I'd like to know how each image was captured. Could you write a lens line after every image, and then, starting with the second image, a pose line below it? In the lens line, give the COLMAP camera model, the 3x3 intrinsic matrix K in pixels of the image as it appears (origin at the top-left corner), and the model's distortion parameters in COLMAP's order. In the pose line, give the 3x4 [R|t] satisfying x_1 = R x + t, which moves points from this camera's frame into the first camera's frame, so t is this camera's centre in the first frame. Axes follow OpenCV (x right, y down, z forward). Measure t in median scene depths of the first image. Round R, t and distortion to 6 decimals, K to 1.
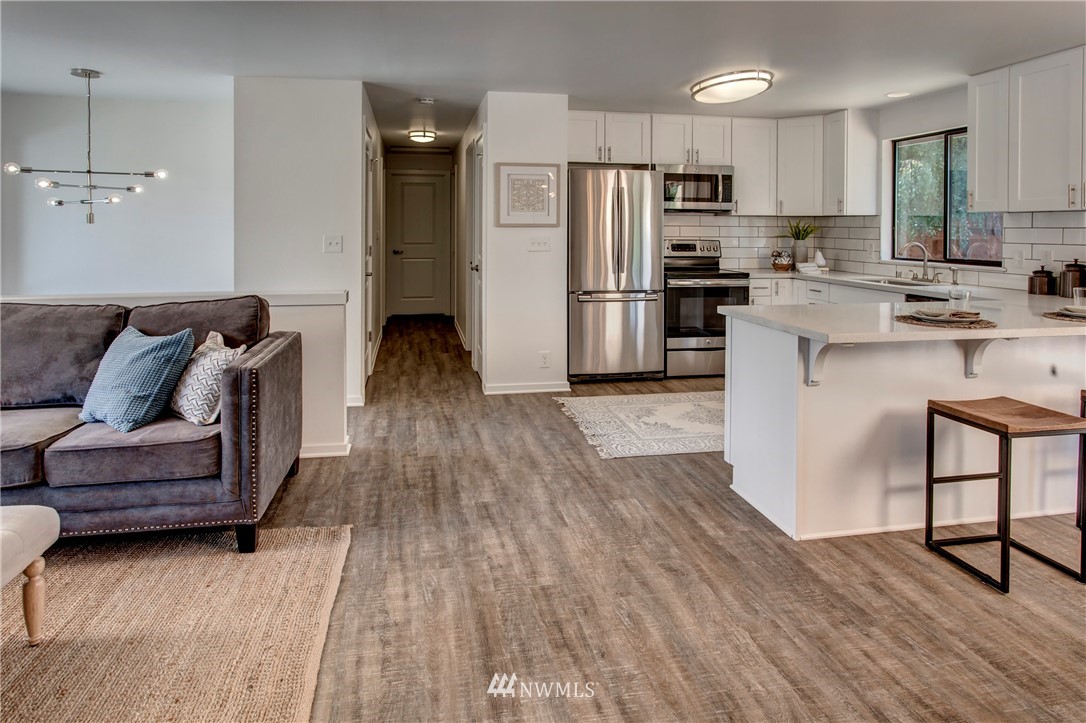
lens RADIAL K [[666.1, 0, 532.4], [0, 666.1, 233.0], [0, 0, 1]] dist [0.007032, -0.005067]
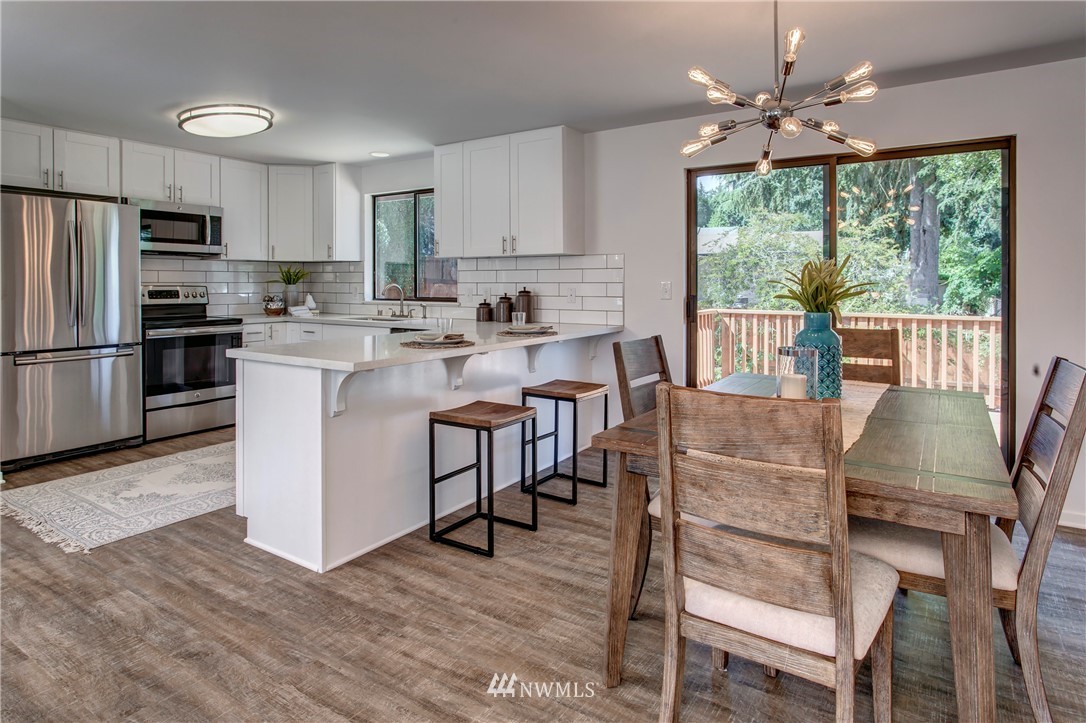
lens RADIAL K [[627.6, 0, 545.4], [0, 627.6, 281.6], [0, 0, 1]] dist [0.001864, -0.001530]
pose [[0.697668, -0.006487, 0.716392, -0.028010], [0.011092, 0.999937, -0.001748, 0.016960], [-0.716335, 0.009166, 0.697696, 0.059421]]
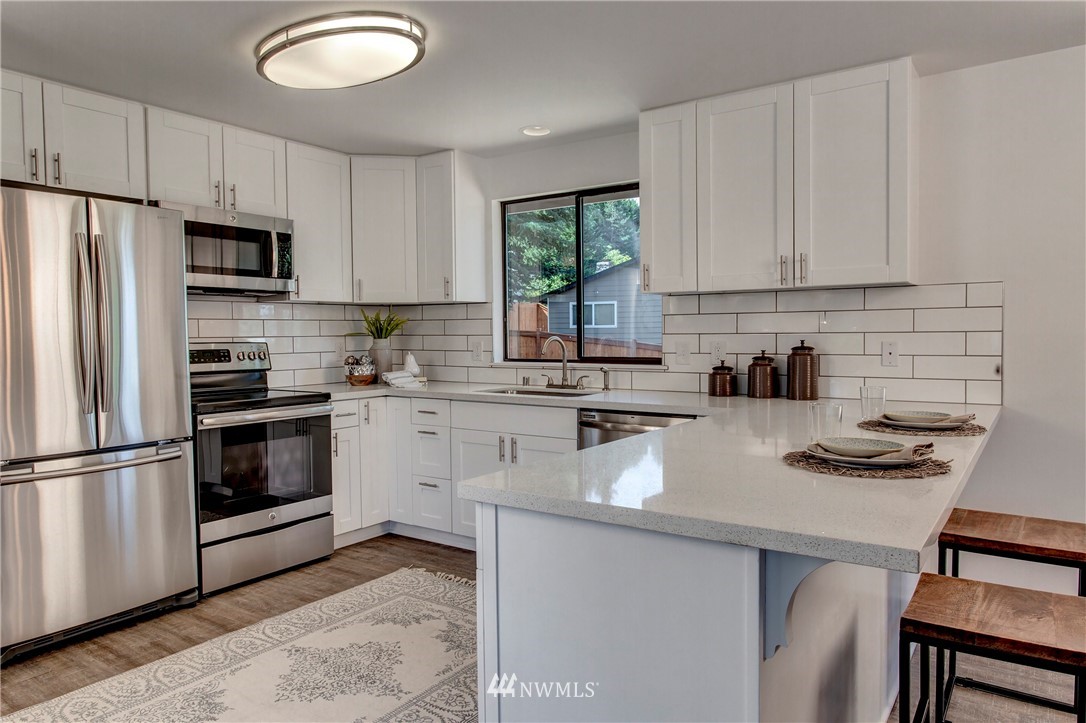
lens RADIAL K [[745.6, 0, 542.2], [0, 745.6, 358.0], [0, 0, 1]] dist [0.008402, -0.001996]
pose [[0.728329, -0.038258, 0.684159, -0.007033], [0.020459, 0.999209, 0.034096, 0.010450], [-0.684922, -0.010836, 0.728536, 0.470713]]
